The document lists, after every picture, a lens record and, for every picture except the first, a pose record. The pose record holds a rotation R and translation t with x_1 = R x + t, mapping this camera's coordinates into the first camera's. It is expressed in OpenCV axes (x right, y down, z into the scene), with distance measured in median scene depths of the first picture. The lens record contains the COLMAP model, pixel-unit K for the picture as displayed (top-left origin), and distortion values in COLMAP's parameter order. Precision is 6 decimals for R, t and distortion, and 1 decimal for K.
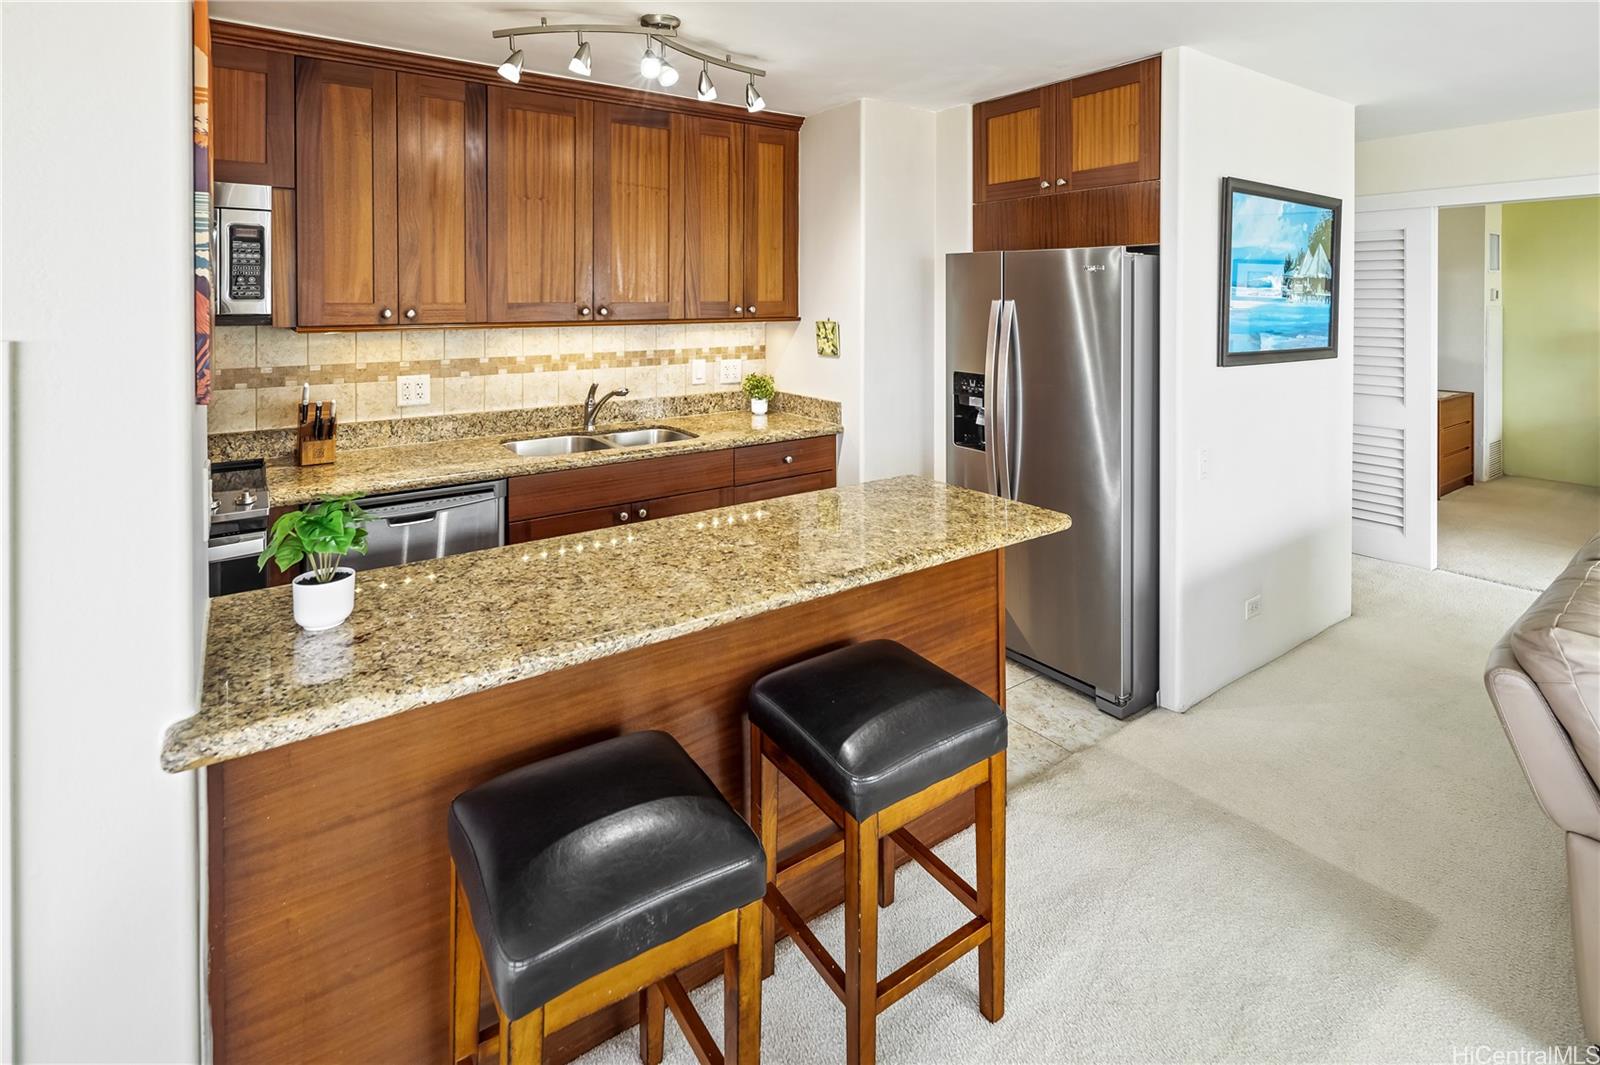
lens RADIAL K [[779.6, 0, 791.2], [0, 779.6, 303.6], [0, 0, 1]] dist [-0.000380, -0.001569]
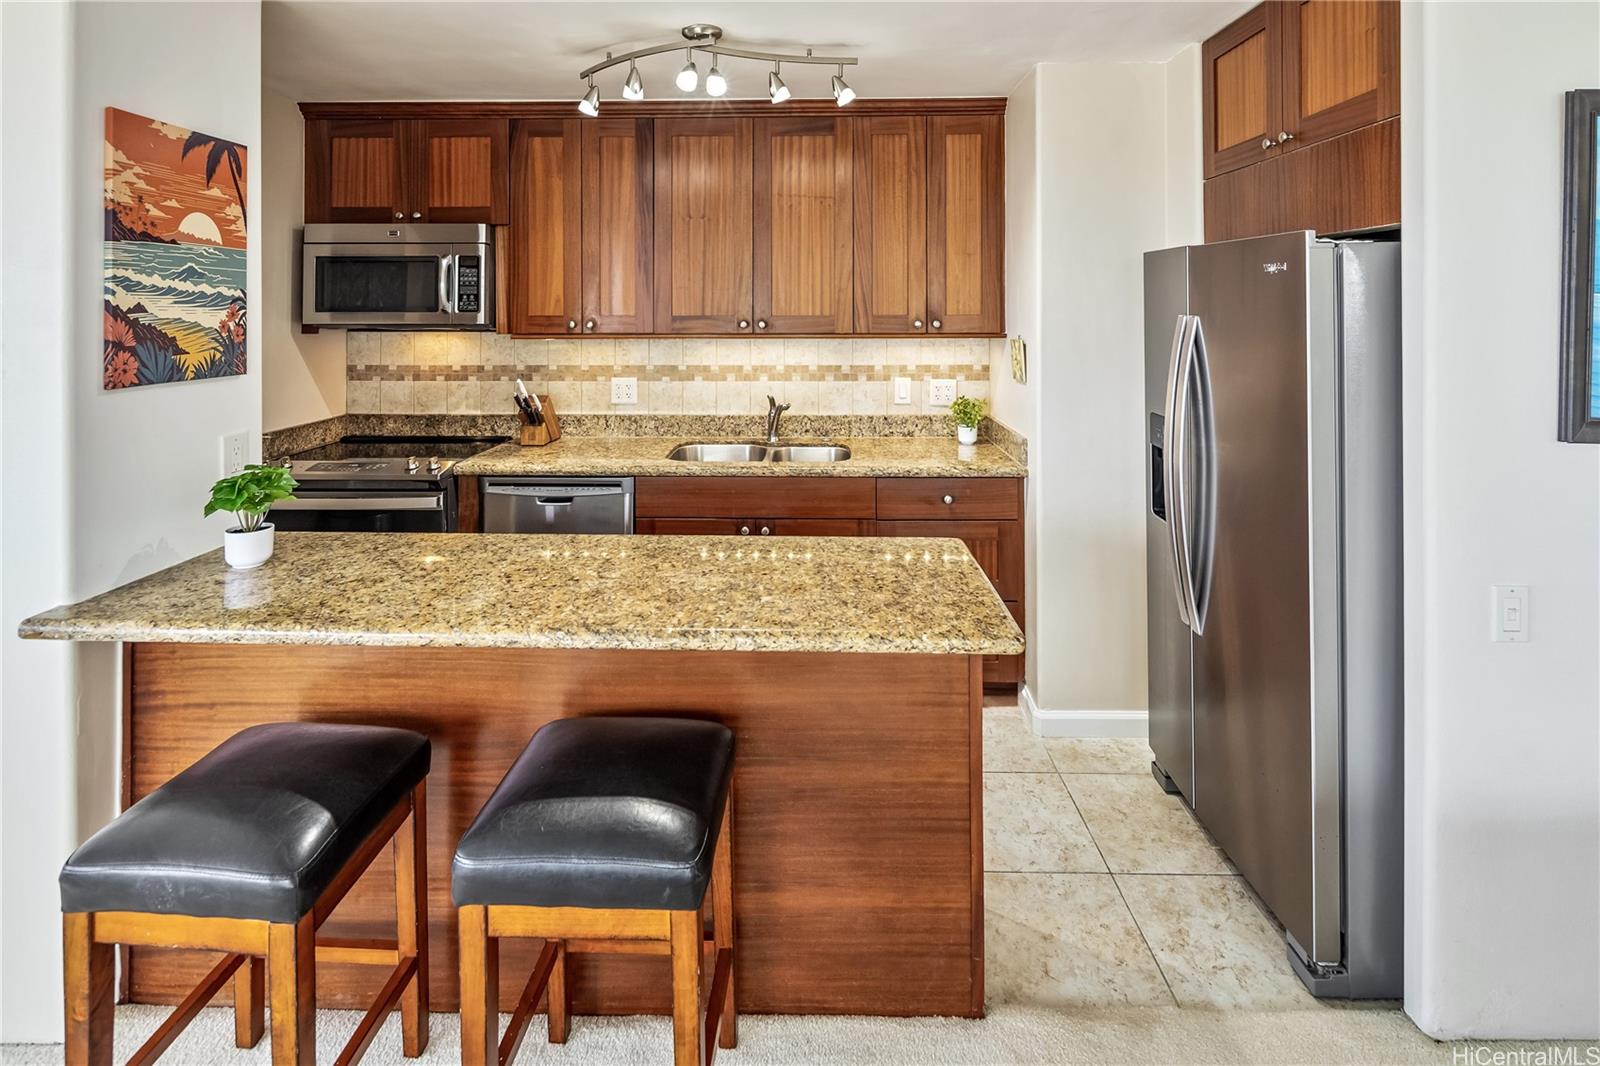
lens RADIAL K [[779.6, 0, 791.2], [0, 779.6, 304.1], [0, 0, 1]] dist [-0.000380, -0.001569]
pose [[0.800487, -0.002711, -0.599344, 0.384093], [-0.004019, 0.999943, -0.009891, -0.006247], [0.599337, 0.010326, 0.800430, 0.210763]]
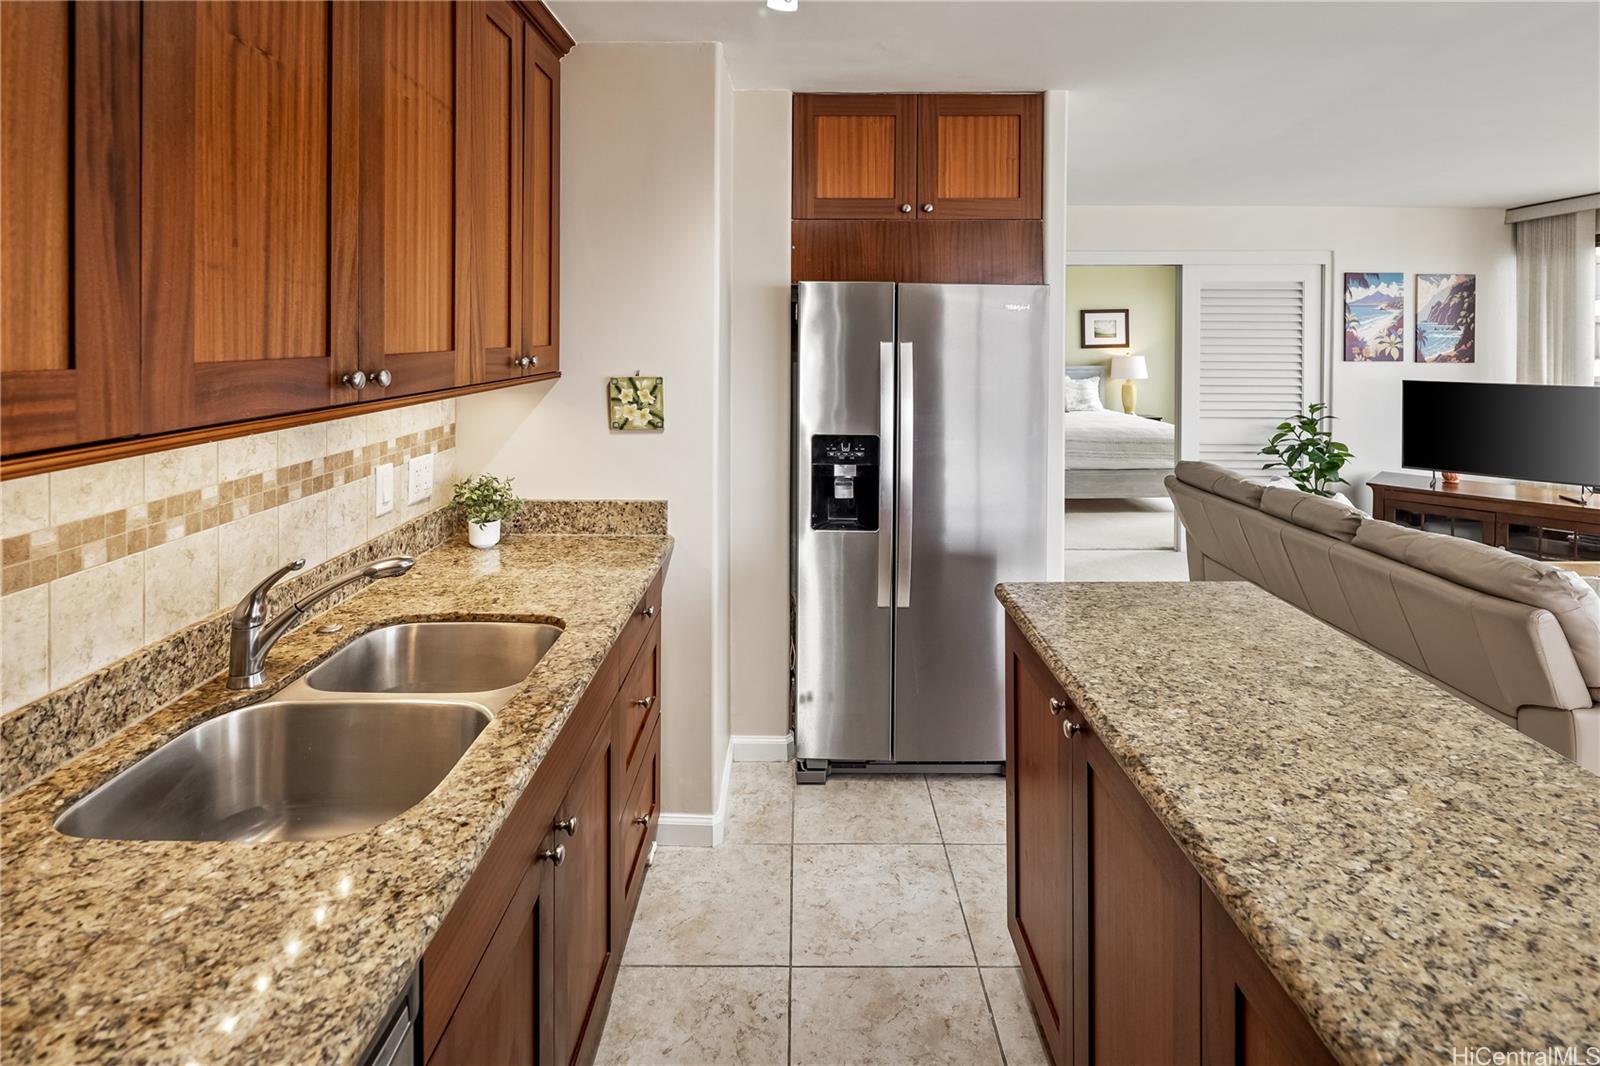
lens RADIAL K [[783.8, 0, 802.4], [0, 783.8, 336.1], [0, 0, 1]] dist [-0.002114, -0.000693]
pose [[0.574782, -0.002281, 0.818303, -0.437349], [0.005929, 0.999981, -0.001377, -0.009509], [-0.818285, 0.005644, 0.574785, 0.572329]]
